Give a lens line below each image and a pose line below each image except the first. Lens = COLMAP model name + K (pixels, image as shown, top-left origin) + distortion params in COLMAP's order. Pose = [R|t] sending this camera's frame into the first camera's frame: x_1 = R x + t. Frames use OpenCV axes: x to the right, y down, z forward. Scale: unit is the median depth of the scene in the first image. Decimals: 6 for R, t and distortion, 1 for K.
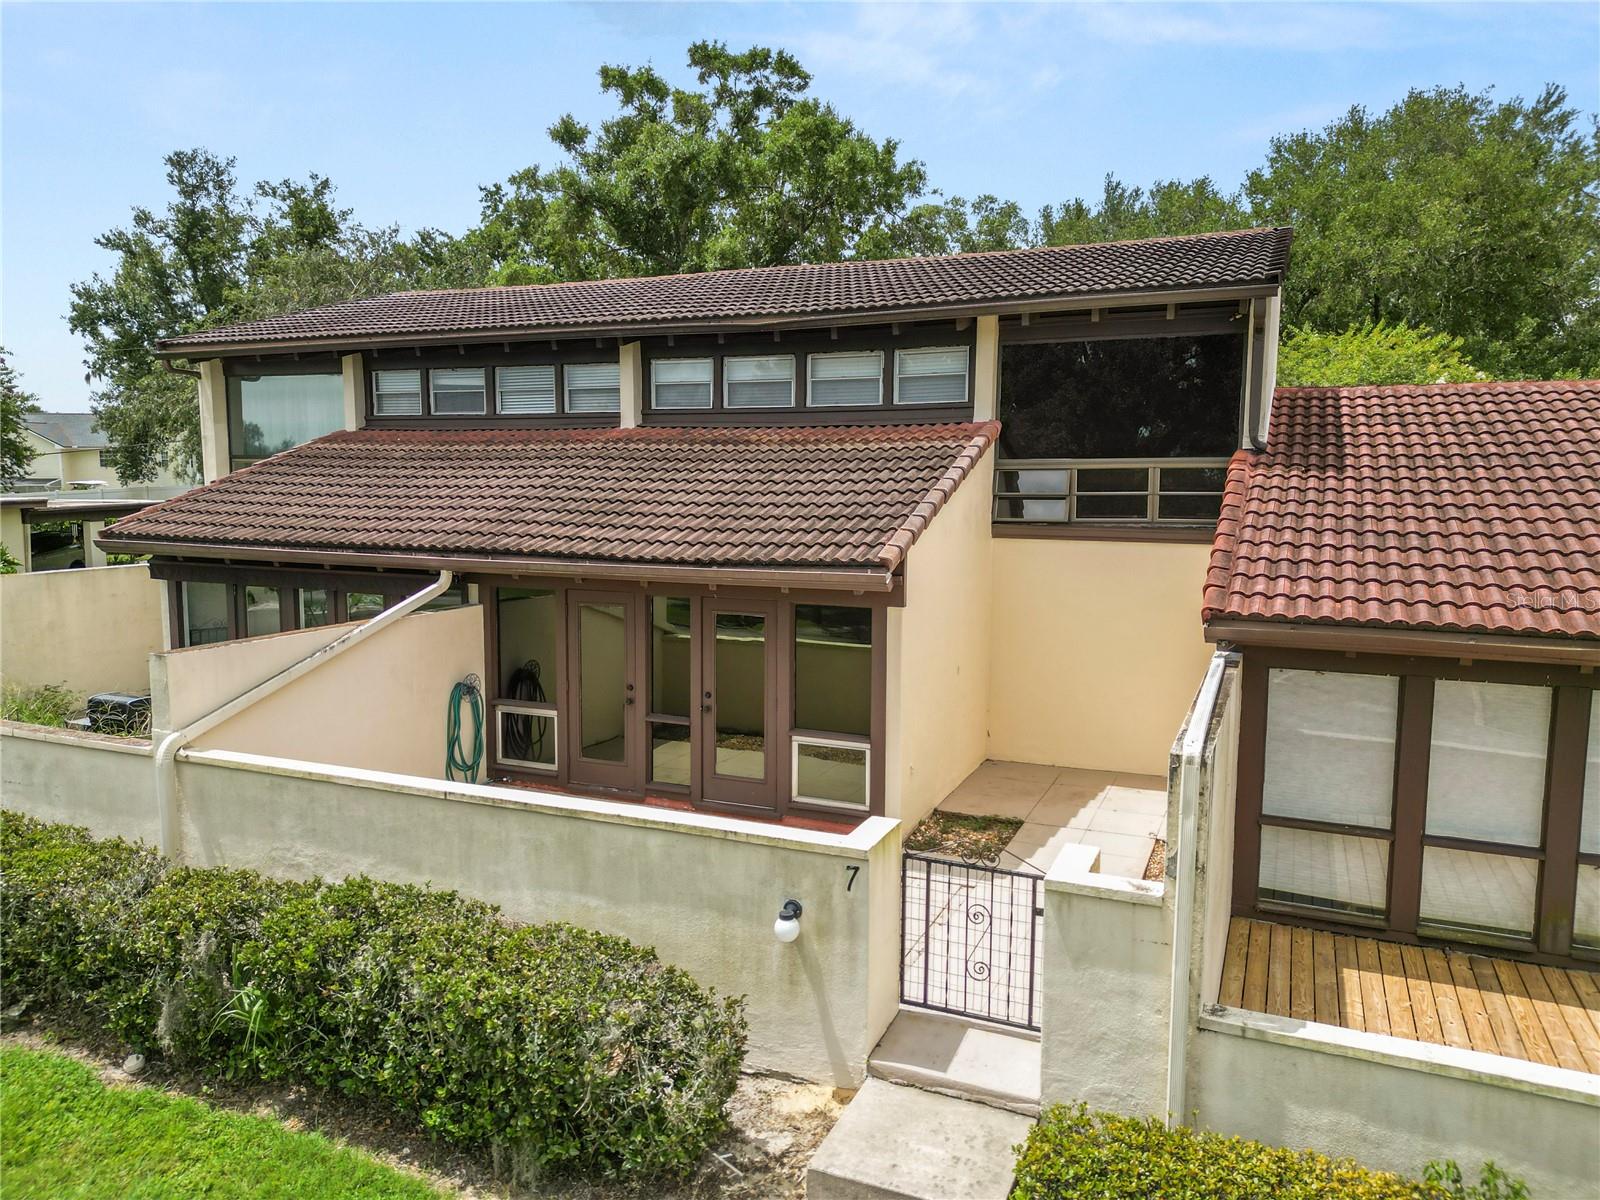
lens RADIAL K [[1166.0, 0, 800.0], [0, 1166.0, 600.0], [0, 0, 1]] dist [0.057163, -0.062696]
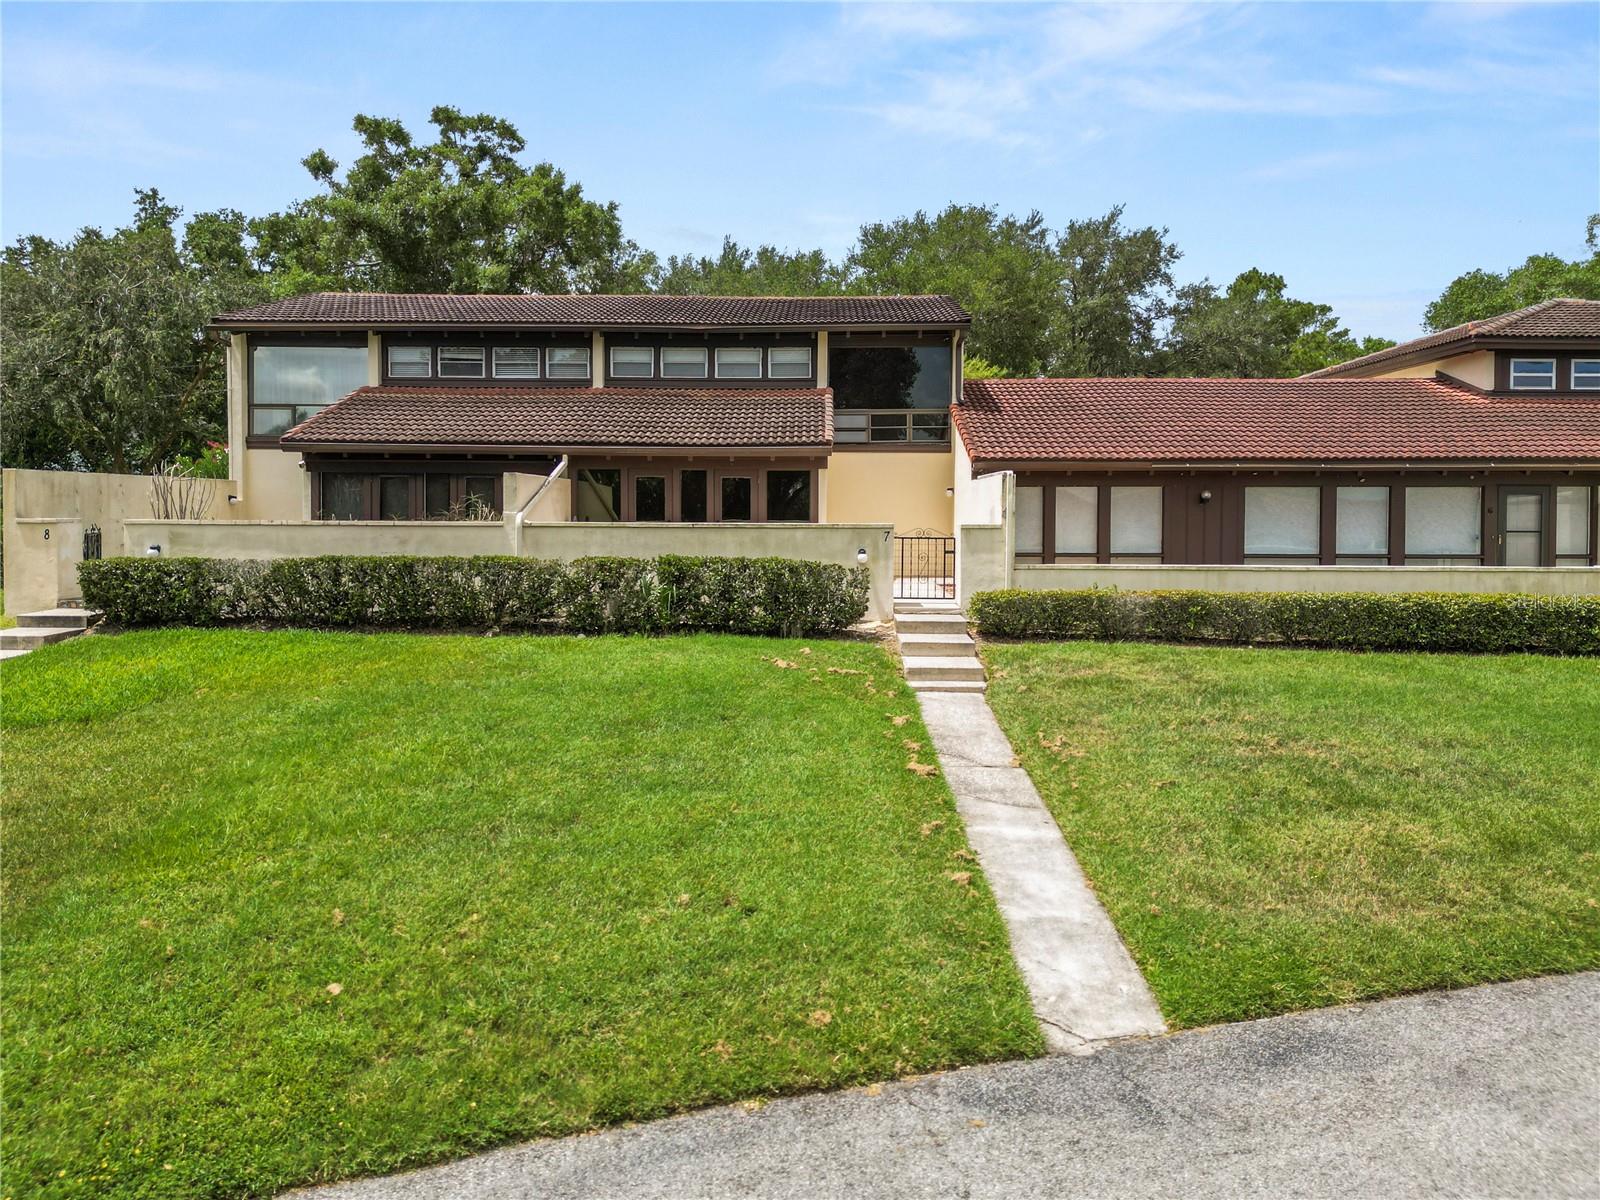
lens RADIAL K [[1166.0, 0, 800.0], [0, 1166.0, 600.0], [0, 0, 1]] dist [0.057163, -0.062696]
pose [[0.925871, -0.027999, 0.376801, -0.609183], [0.039086, 0.998998, -0.021810, 0.232634], [-0.375813, 0.034921, 0.926037, -0.727311]]
